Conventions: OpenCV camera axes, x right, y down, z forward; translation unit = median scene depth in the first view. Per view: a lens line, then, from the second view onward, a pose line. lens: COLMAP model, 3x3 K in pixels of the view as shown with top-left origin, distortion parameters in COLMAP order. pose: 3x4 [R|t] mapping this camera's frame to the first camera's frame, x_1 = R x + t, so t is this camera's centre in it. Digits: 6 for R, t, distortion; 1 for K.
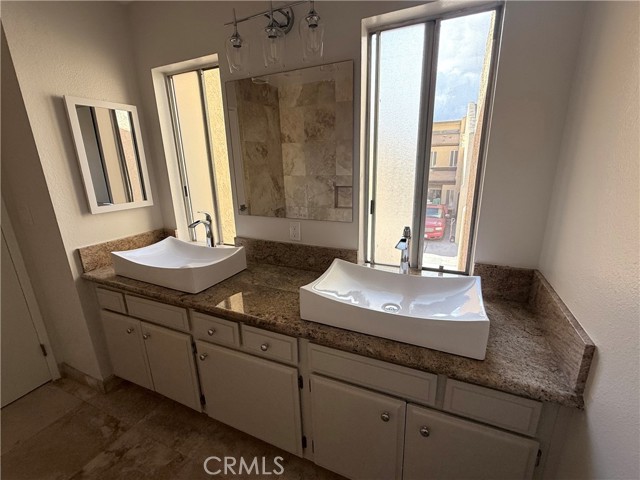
lens RADIAL K [[283.9, 0, 320.5], [0, 283.9, 240.3], [0, 0, 1]] dist [-0.001645, 0.000562]
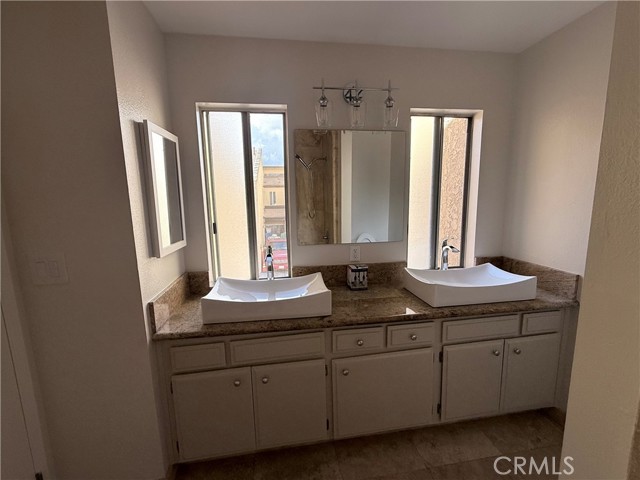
lens RADIAL K [[283.9, 0, 321.9], [0, 283.9, 239.6], [0, 0, 1]] dist [-0.001645, 0.000562]
pose [[0.836140, -0.072138, 0.543752, -0.864807], [0.143465, 0.985568, -0.089857, -0.003392], [-0.529422, 0.153142, 0.834422, 0.055503]]
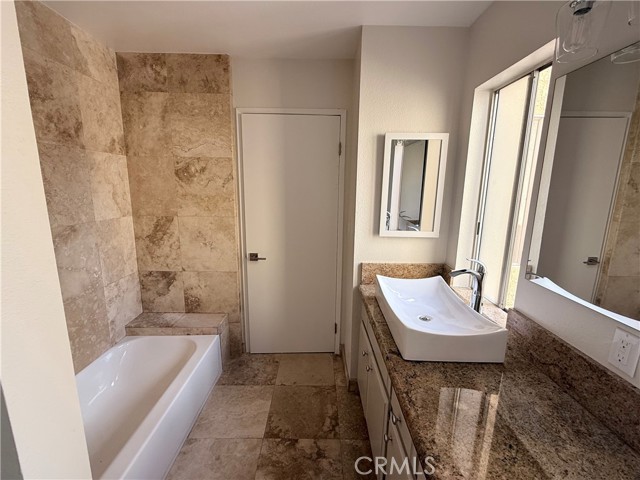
lens RADIAL K [[283.9, 0, 321.9], [0, 283.9, 240.0], [0, 0, 1]] dist [-0.001645, 0.000562]
pose [[0.417939, 0.201757, -0.885788, 0.082815], [-0.267264, 0.959186, 0.092373, -0.120990], [0.868272, 0.198133, 0.454804, 0.309945]]
